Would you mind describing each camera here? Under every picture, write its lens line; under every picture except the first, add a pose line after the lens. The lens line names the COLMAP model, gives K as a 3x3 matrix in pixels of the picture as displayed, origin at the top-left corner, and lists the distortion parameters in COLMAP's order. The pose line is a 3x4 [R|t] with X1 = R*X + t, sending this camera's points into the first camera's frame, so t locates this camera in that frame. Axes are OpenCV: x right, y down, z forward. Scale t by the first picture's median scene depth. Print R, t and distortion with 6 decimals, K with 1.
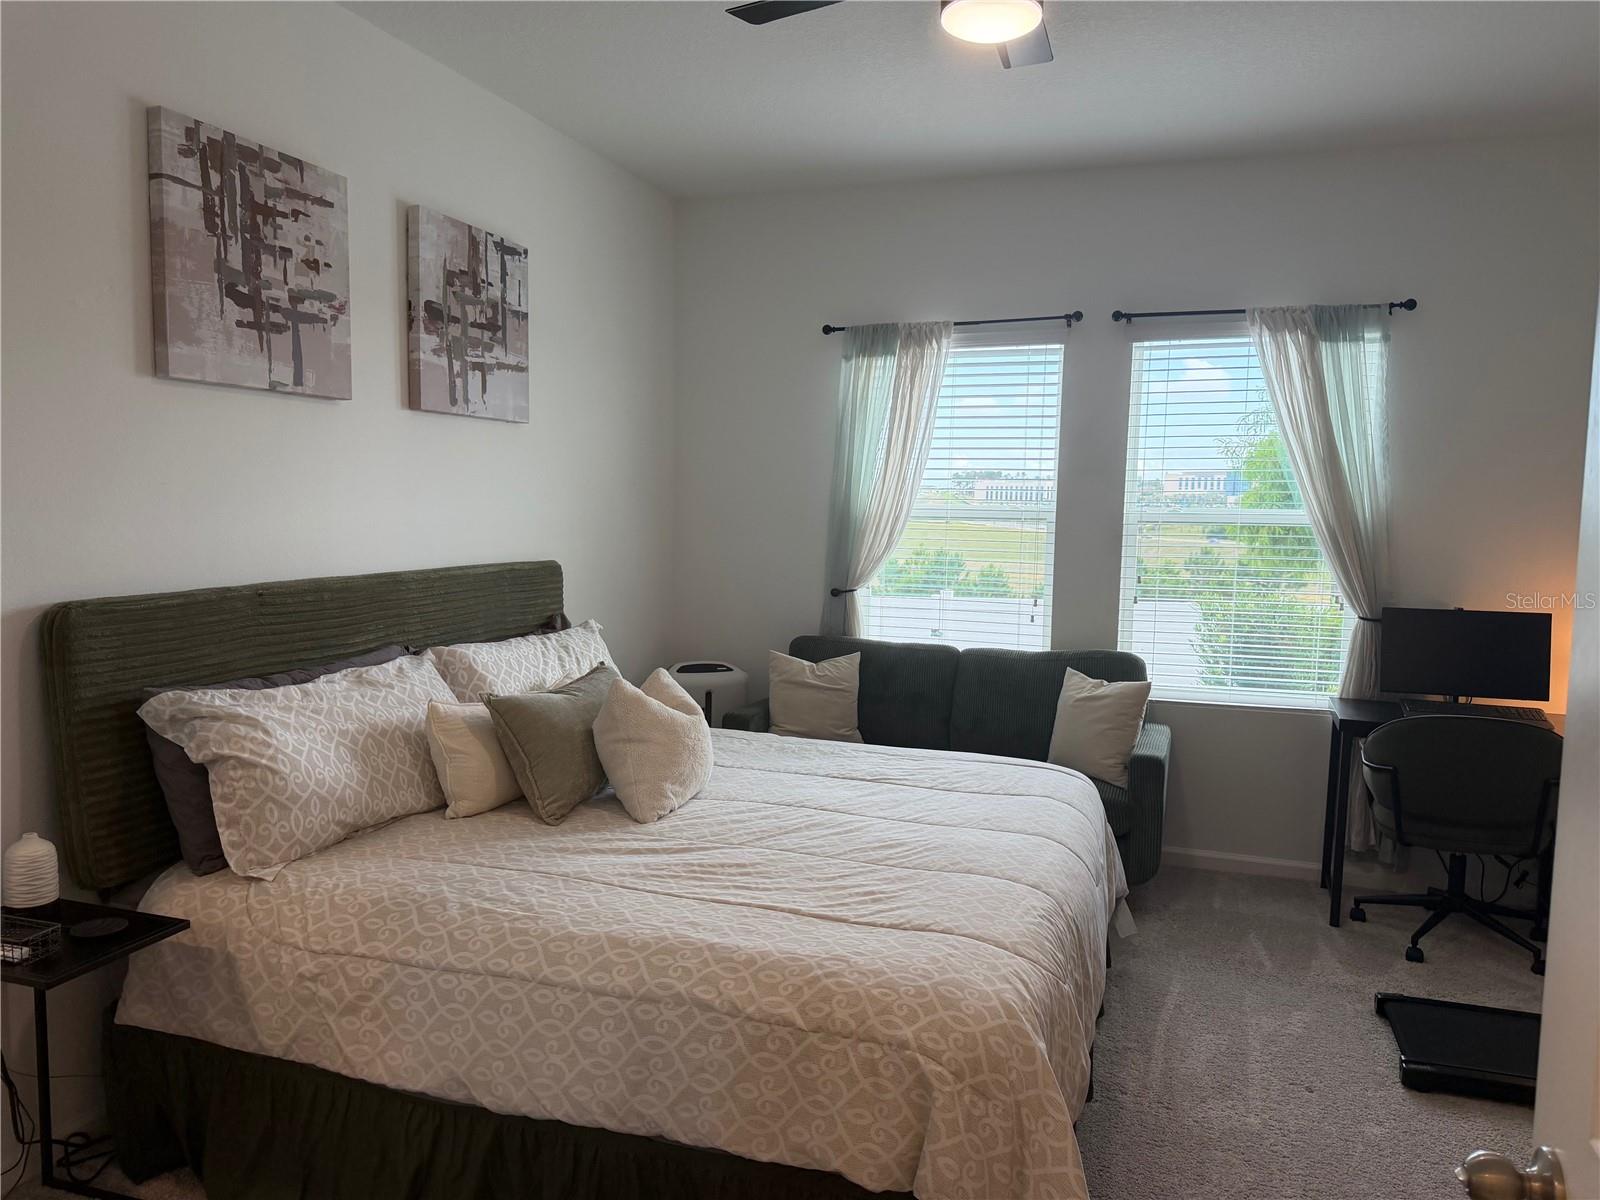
lens RADIAL K [[1129.2, 0, 802.4], [0, 1129.2, 605.2], [0, 0, 1]] dist [0.134763, -0.226501]
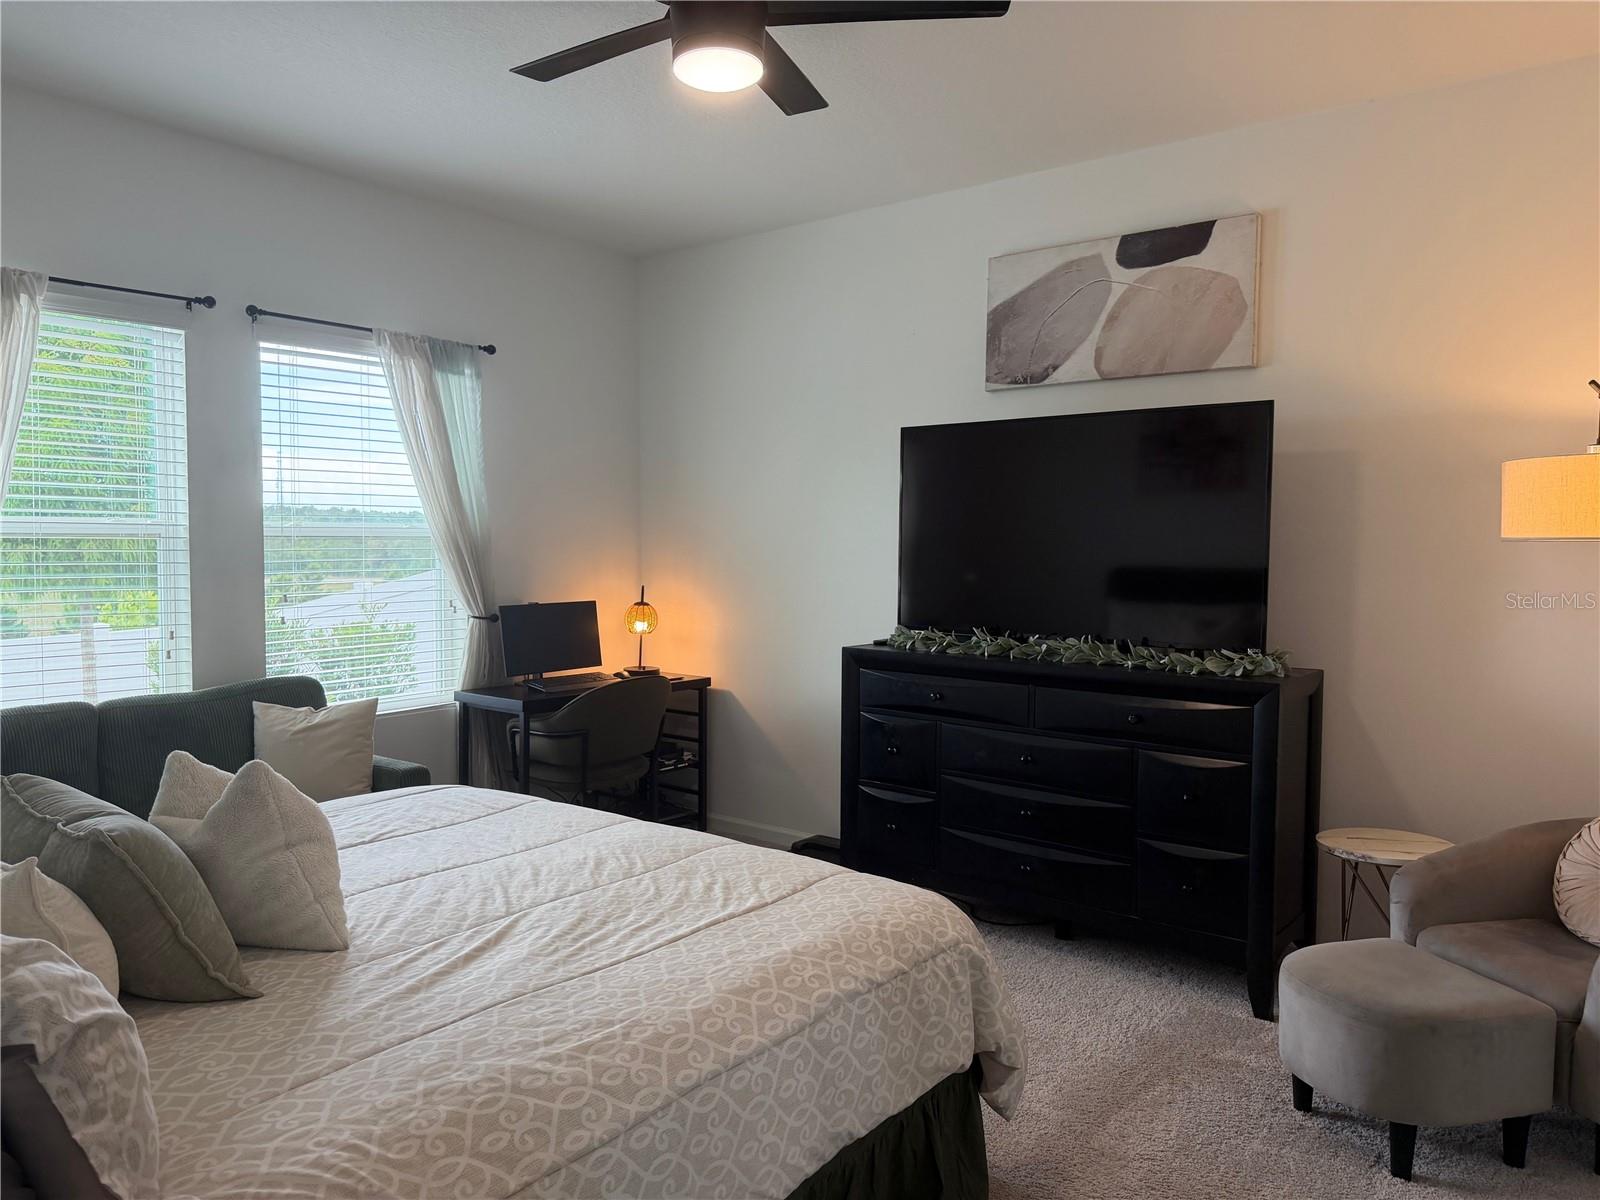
lens RADIAL K [[1129.2, 0, 802.4], [0, 1129.2, 605.2], [0, 0, 1]] dist [0.134763, -0.226501]
pose [[0.325497, -0.068827, 0.943035, -0.793428], [0.092470, 0.994884, 0.040694, -0.029098], [-0.941010, 0.073957, 0.330196, 0.527650]]
